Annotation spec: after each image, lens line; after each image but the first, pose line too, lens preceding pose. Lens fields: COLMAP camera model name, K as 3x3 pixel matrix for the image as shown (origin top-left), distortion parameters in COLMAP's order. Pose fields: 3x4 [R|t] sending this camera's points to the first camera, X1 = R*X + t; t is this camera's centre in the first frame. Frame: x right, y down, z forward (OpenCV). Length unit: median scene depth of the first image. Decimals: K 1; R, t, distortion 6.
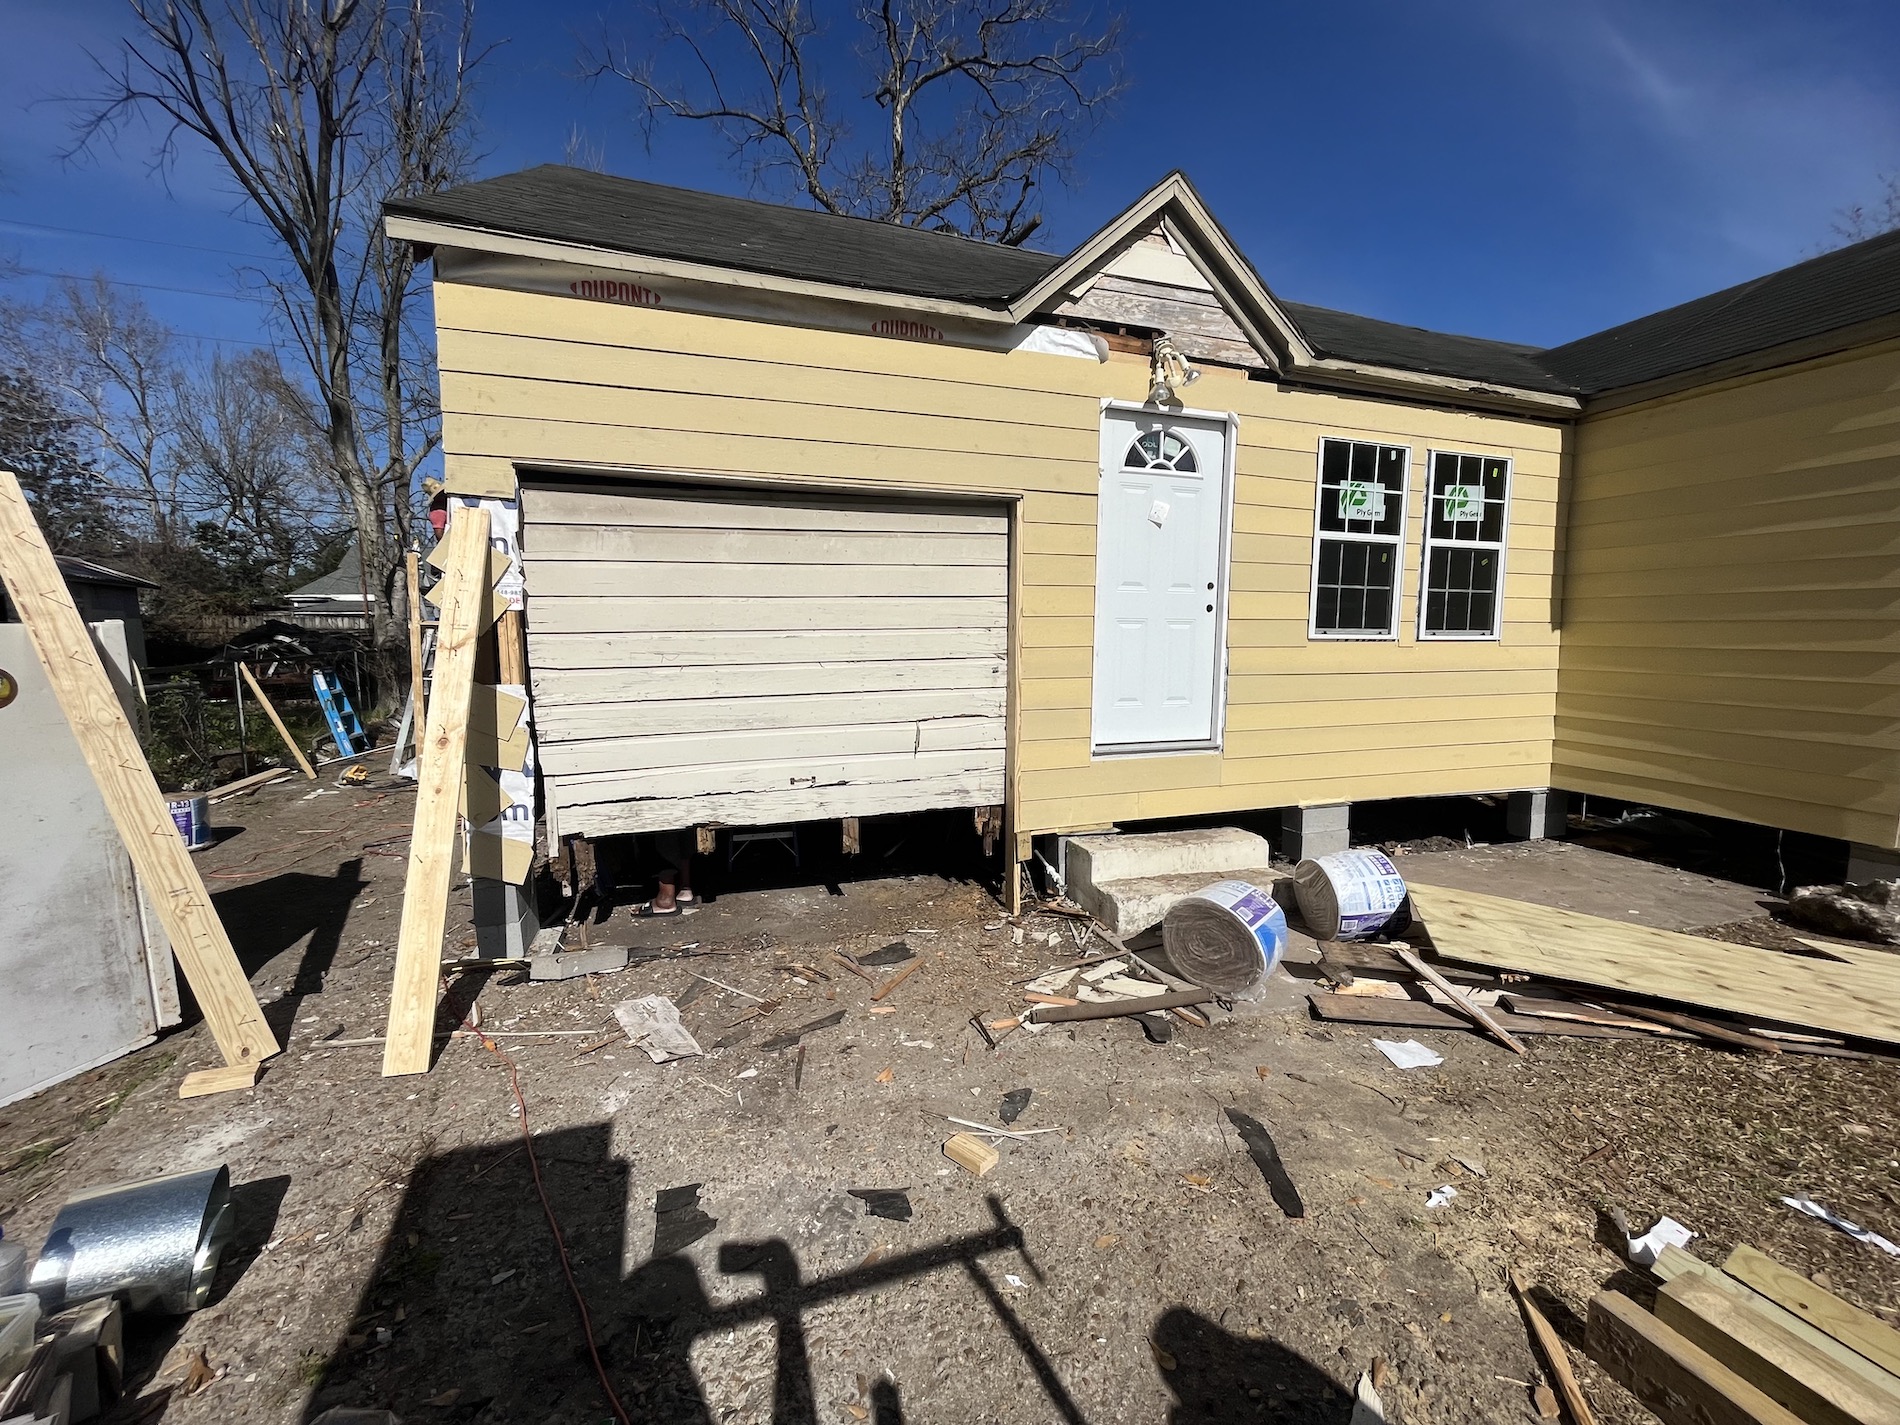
lens RADIAL K [[762.5, 0, 951.4], [0, 762.5, 712.4], [0, 0, 1]] dist [0.000704, 0.000141]
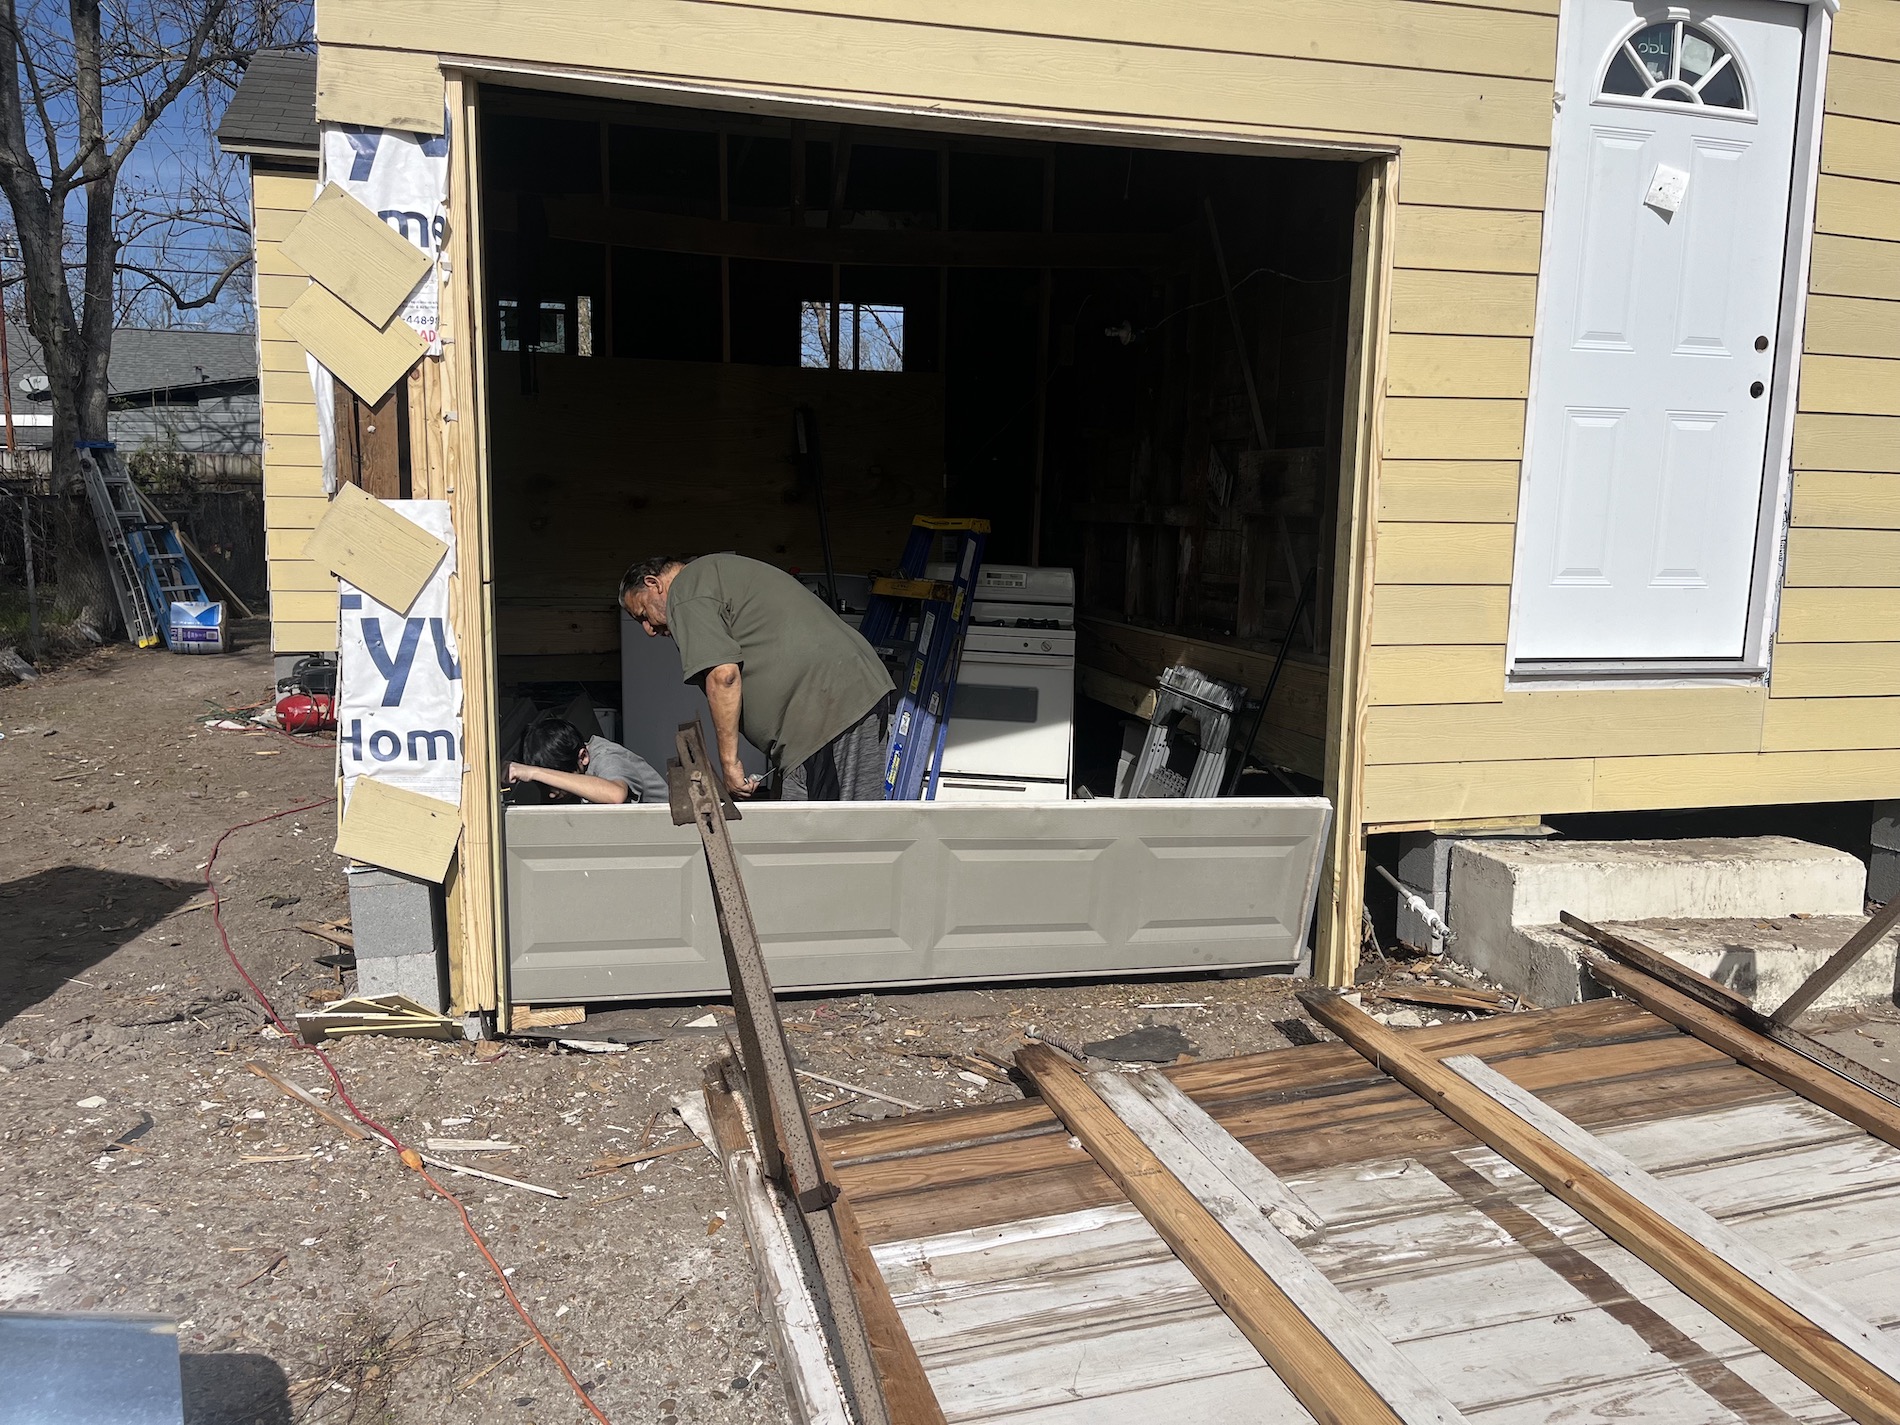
lens RADIAL K [[1441.9, 0, 949.3], [0, 1441.9, 712.5], [0, 0, 1]] dist [0.029679, -0.011458]
pose [[0.997557, 0.023115, -0.065916, -0.120073], [-0.021265, 0.999363, 0.028644, 0.058500], [0.066536, -0.027172, 0.997414, 0.022537]]
